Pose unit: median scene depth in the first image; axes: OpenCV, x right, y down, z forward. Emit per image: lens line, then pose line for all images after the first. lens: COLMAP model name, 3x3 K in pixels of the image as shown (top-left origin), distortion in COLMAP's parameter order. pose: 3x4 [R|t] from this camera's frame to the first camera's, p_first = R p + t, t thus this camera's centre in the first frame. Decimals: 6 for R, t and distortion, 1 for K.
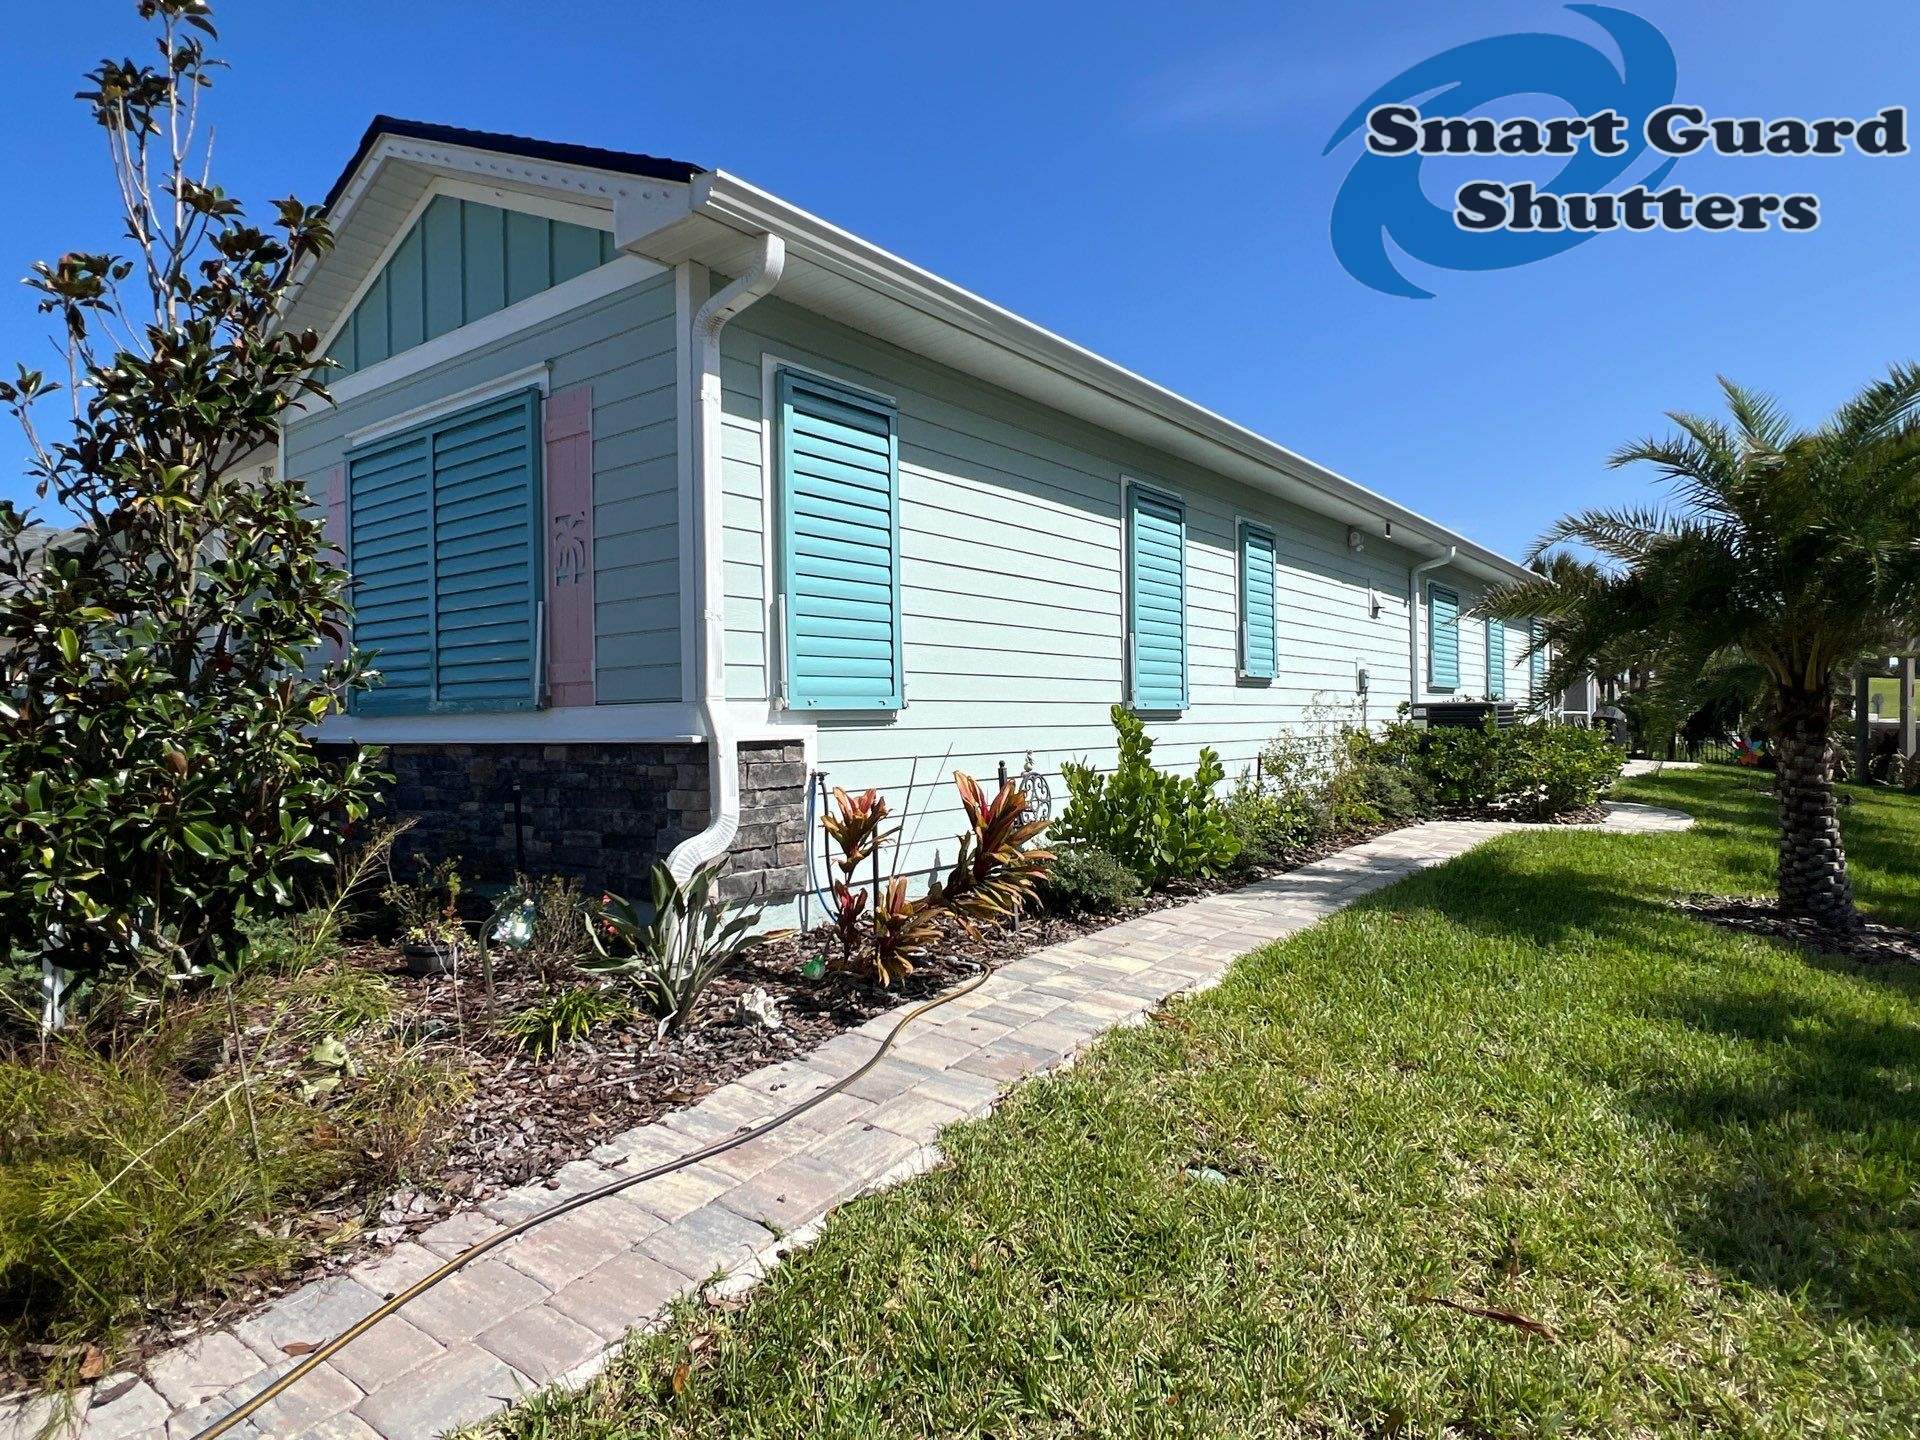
lens RADIAL K [[1120.2, 0, 960.0], [0, 1120.2, 720.0], [0, 0, 1]] dist [0.001617, -0.000080]
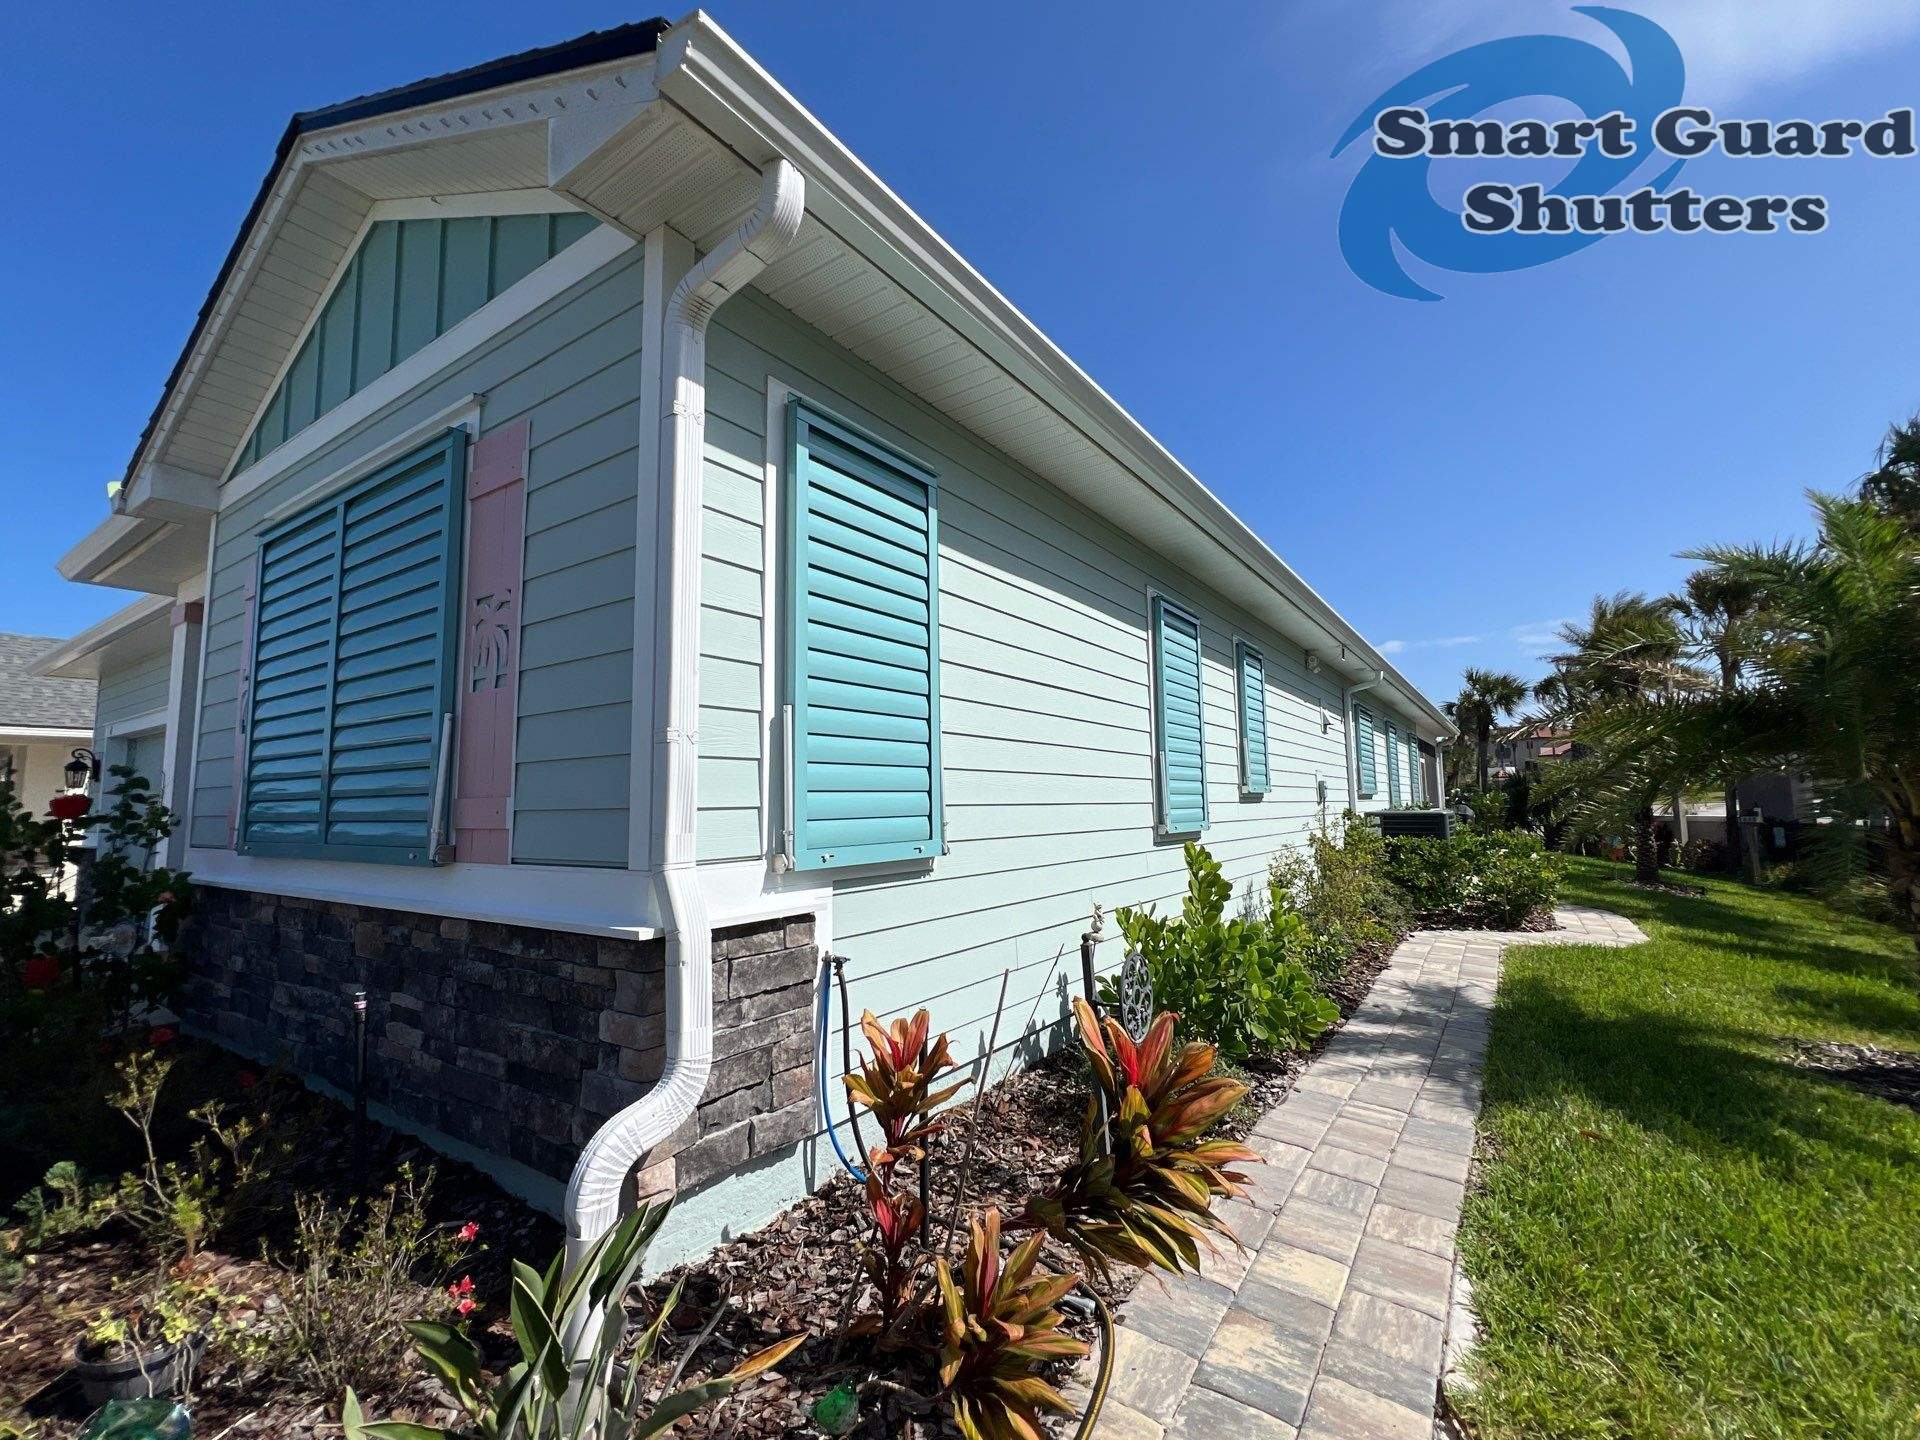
lens RADIAL K [[833.0, 0, 960.0], [0, 833.0, 720.0], [0, 0, 1]] dist [-0.002351, 0.000564]
pose [[0.998550, 0.006291, 0.053464, -0.070892], [-0.000866, 0.994898, -0.100886, -0.045129], [-0.053826, 0.100693, 0.993460, 0.427052]]
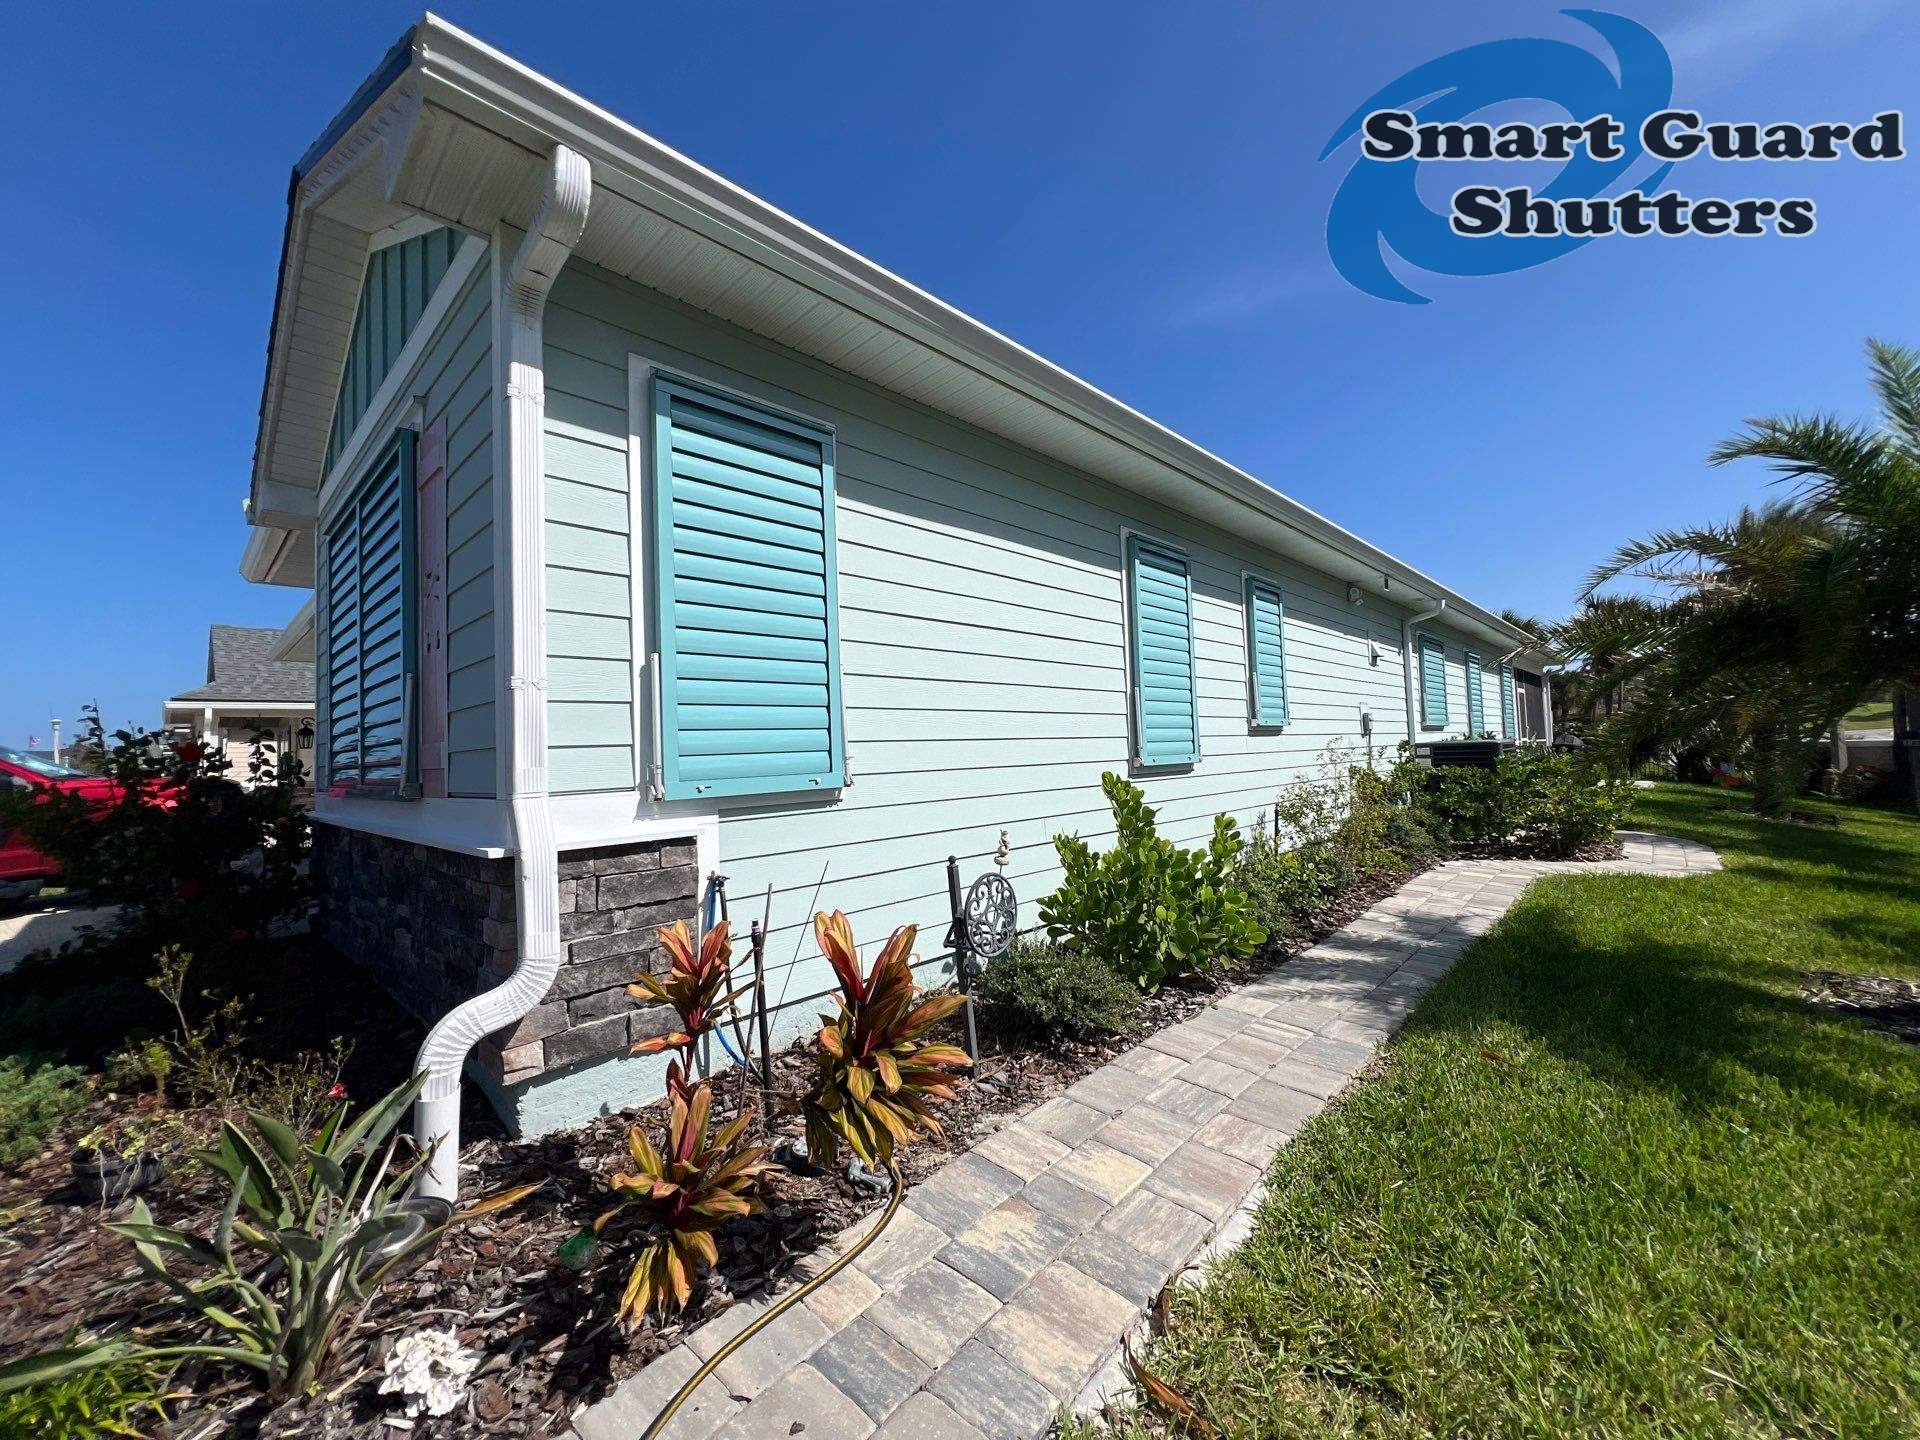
lens RADIAL K [[773.0, 0, 960.0], [0, 773.0, 720.0], [0, 0, 1]] dist [-0.002227, 0.000093]
pose [[0.993927, -0.026384, -0.106833, 0.098159], [0.022189, 0.998942, -0.040274, -0.034979], [0.107783, 0.037659, 0.993461, 0.437009]]
